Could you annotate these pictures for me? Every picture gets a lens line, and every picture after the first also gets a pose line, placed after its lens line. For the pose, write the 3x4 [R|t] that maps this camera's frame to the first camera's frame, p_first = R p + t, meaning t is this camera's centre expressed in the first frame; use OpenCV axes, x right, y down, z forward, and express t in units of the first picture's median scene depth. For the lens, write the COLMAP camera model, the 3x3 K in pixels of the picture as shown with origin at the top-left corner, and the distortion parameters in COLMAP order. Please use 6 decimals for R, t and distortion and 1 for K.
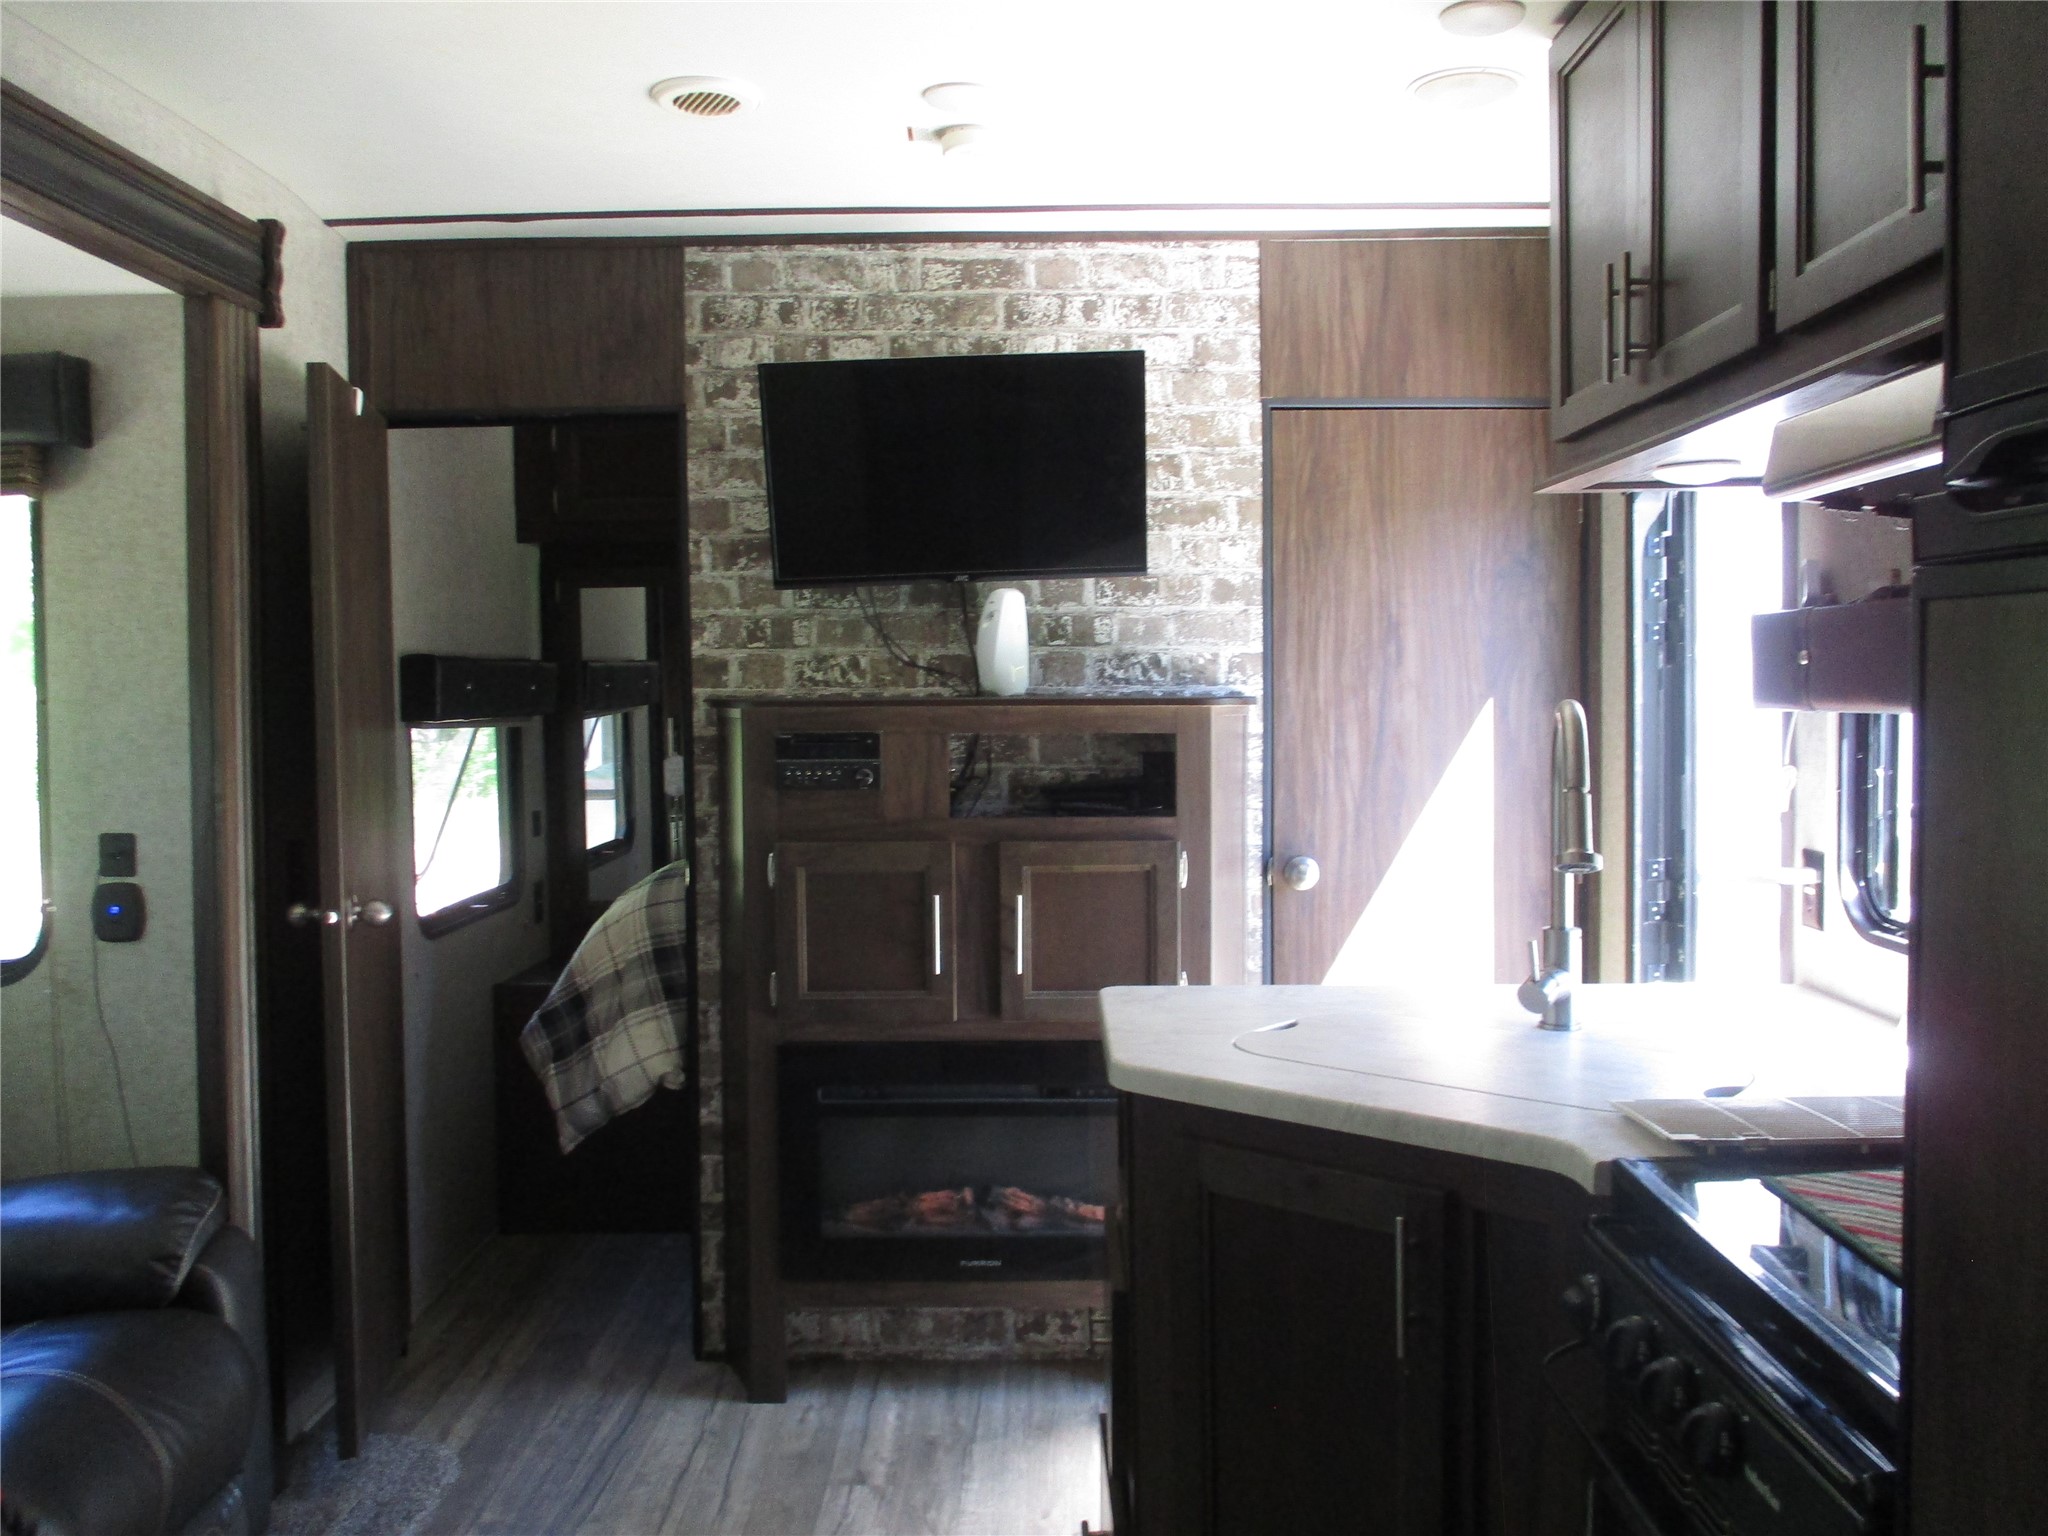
lens RADIAL K [[1703.2, 0, 1044.0], [0, 1703.2, 732.9], [0, 0, 1]] dist [-0.030397, 0.012920]
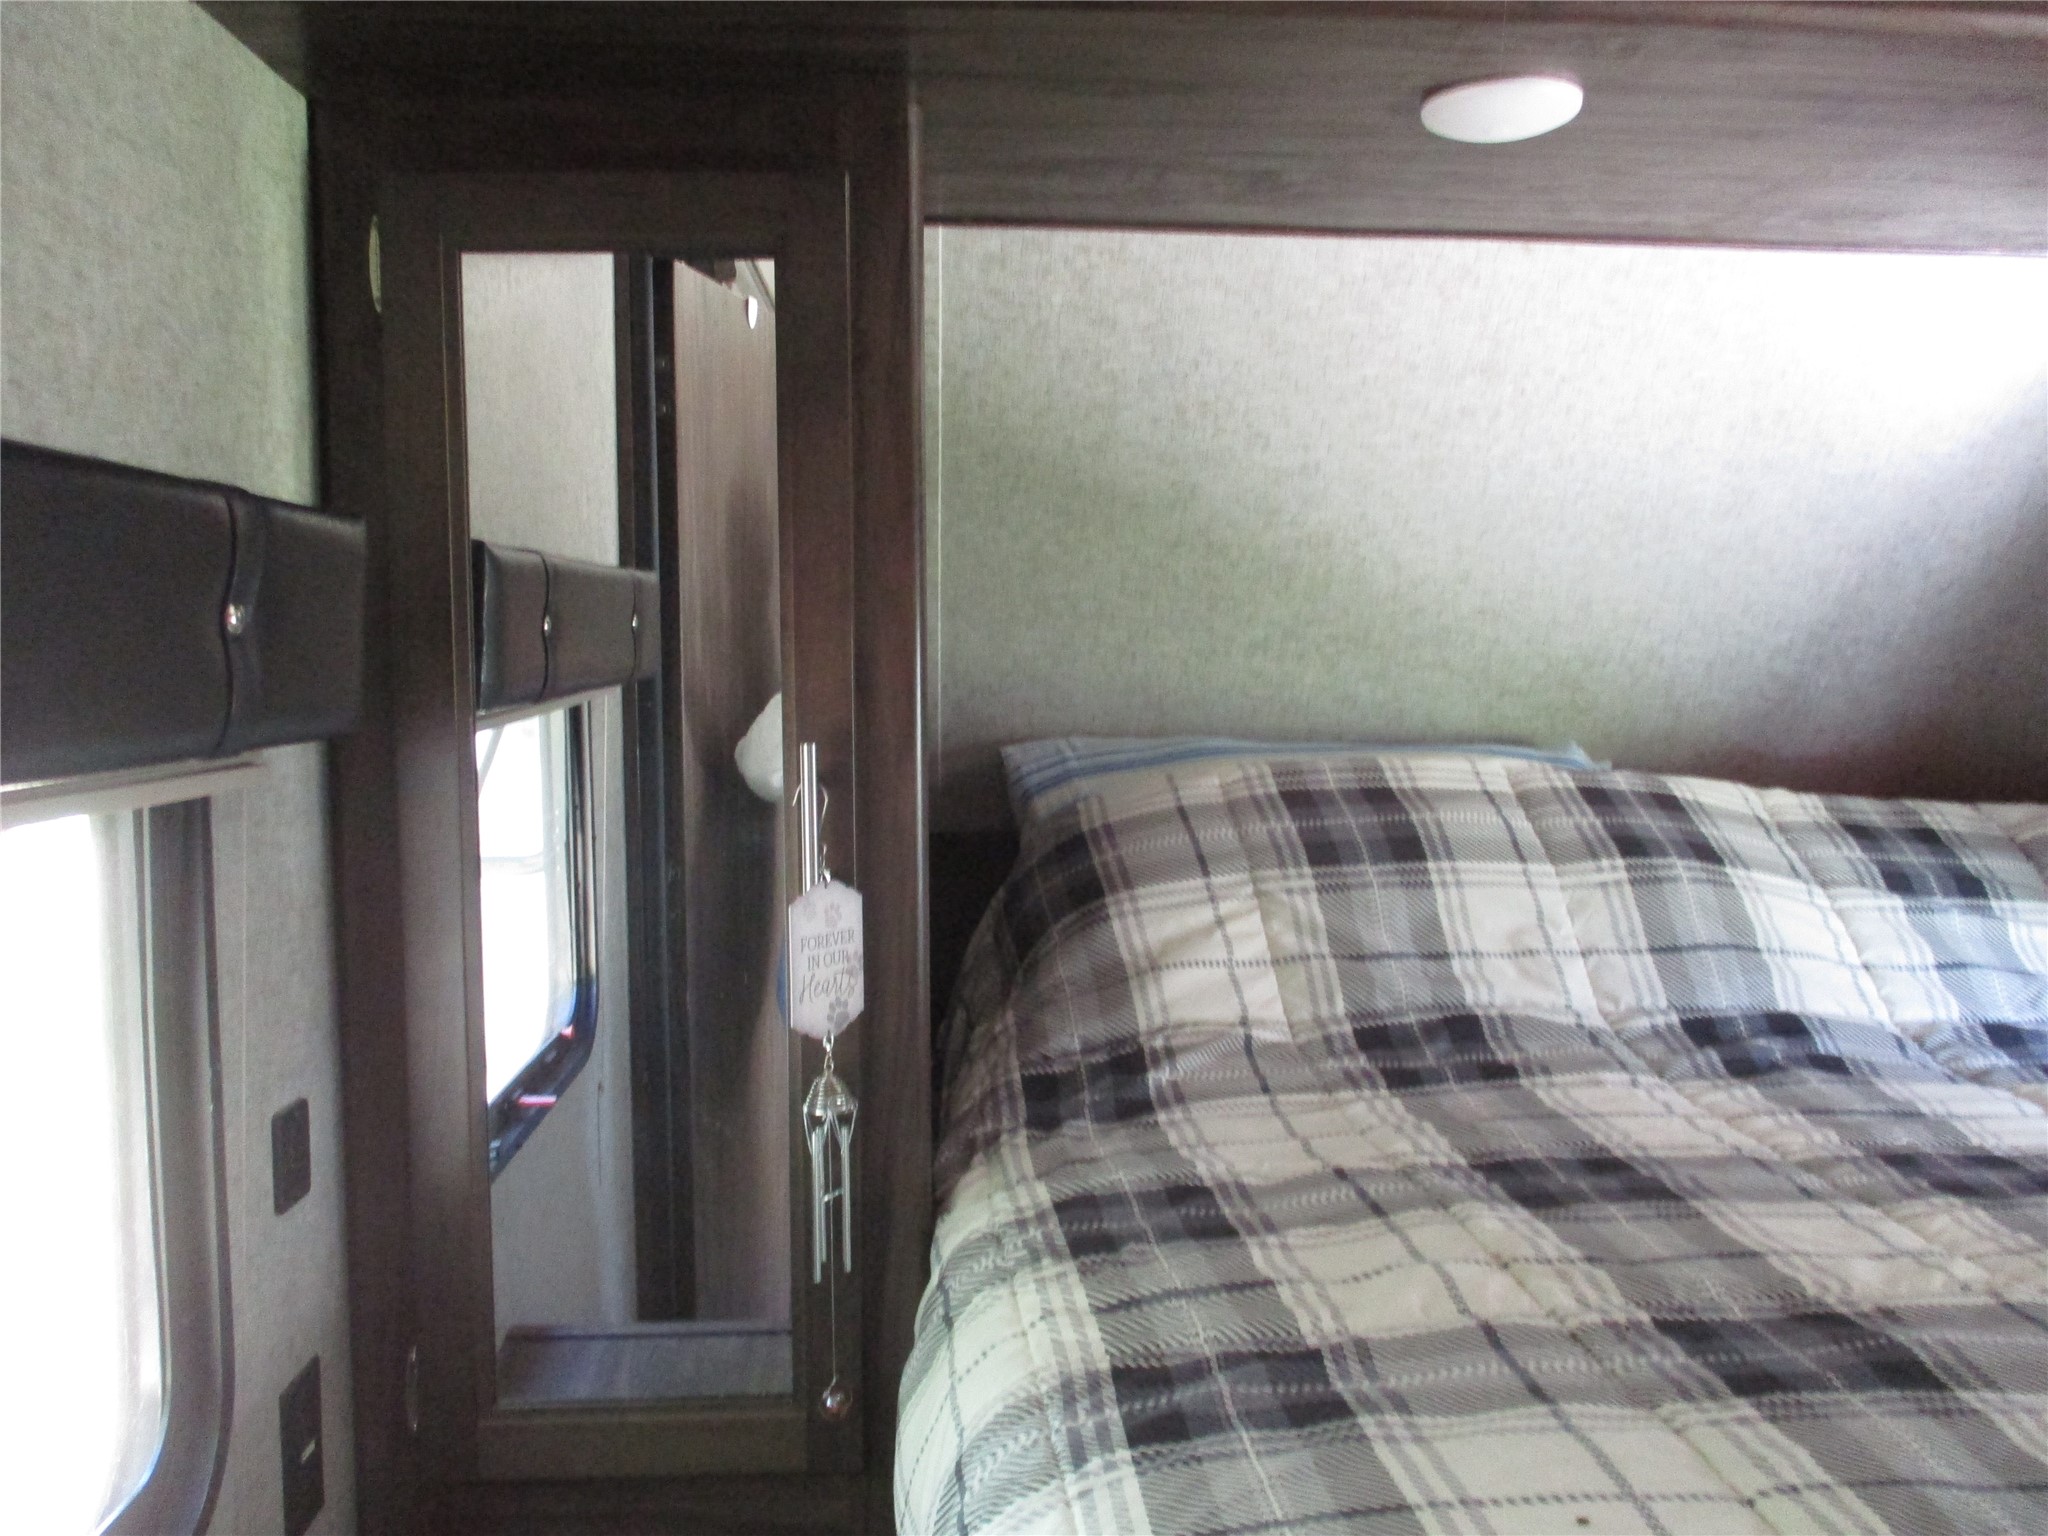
lens RADIAL K [[1735.0, 0, 1057.7], [0, 1735.0, 723.1], [0, 0, 1]] dist [-0.026502, 0.016456]
pose [[0.995961, 0.000515, 0.089783, -0.289831], [-0.002350, 0.999791, 0.020333, -0.025029], [-0.089753, -0.020462, 0.995754, 1.022482]]
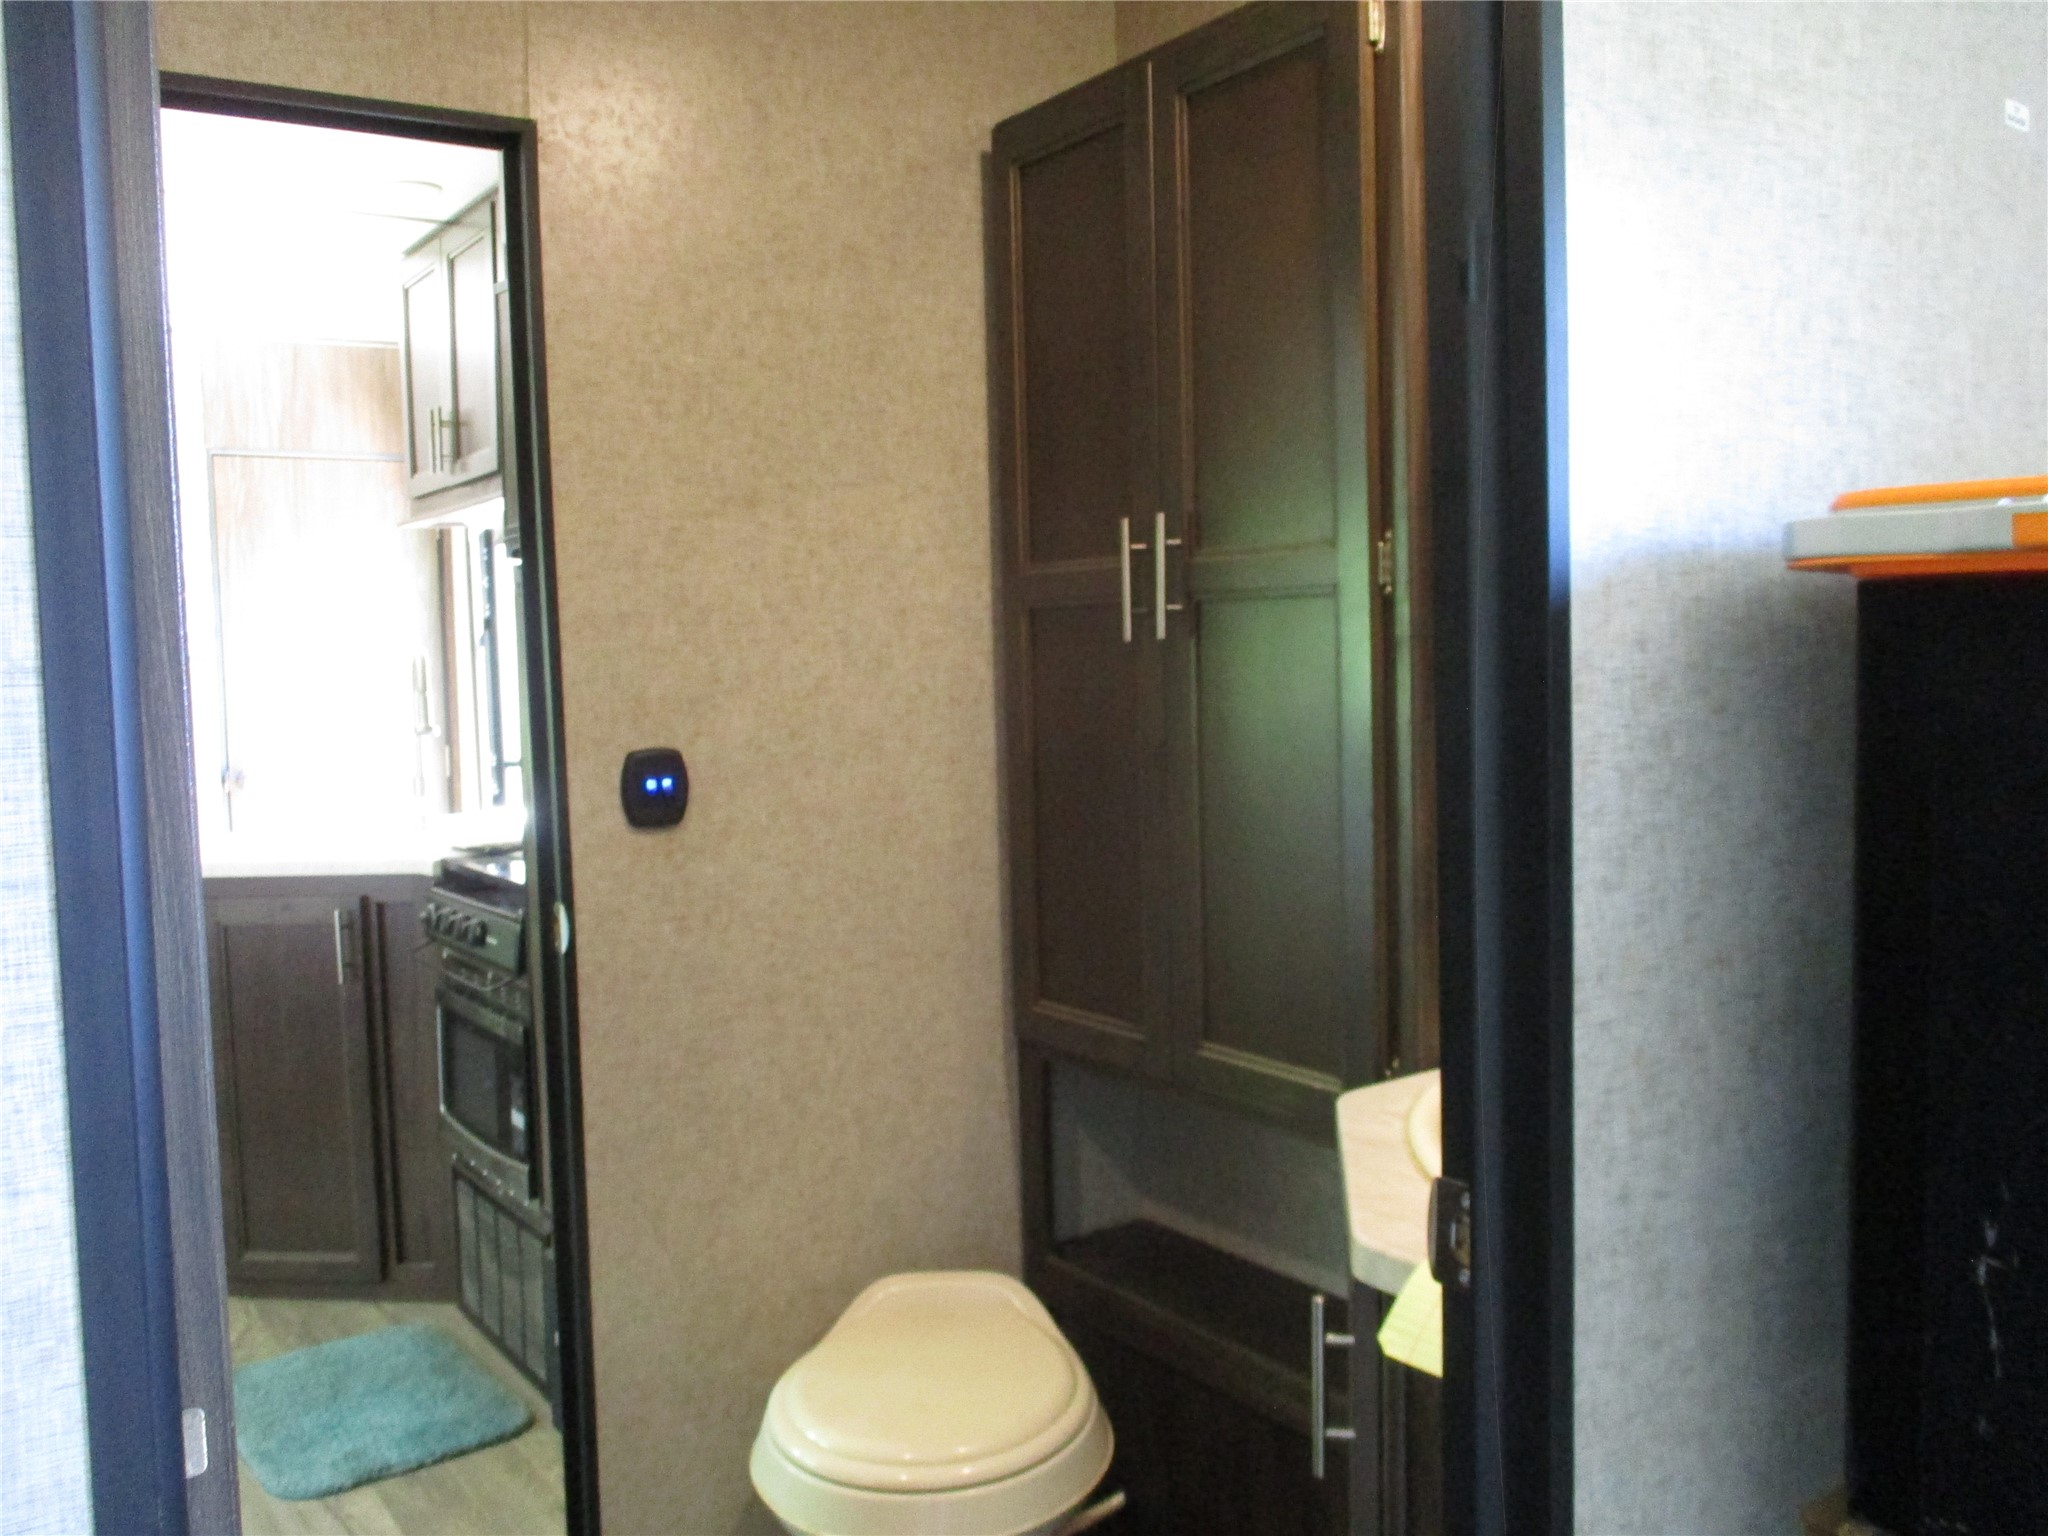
lens RADIAL K [[1663.2, 0, 1028.4], [0, 1663.2, 733.2], [0, 0, 1]] dist [-0.026459, 0.018096]
pose [[0.815180, -0.046317, 0.577353, -0.118023], [0.038920, 0.998925, 0.025184, 0.033317], [-0.577899, 0.001941, 0.816106, -0.516674]]
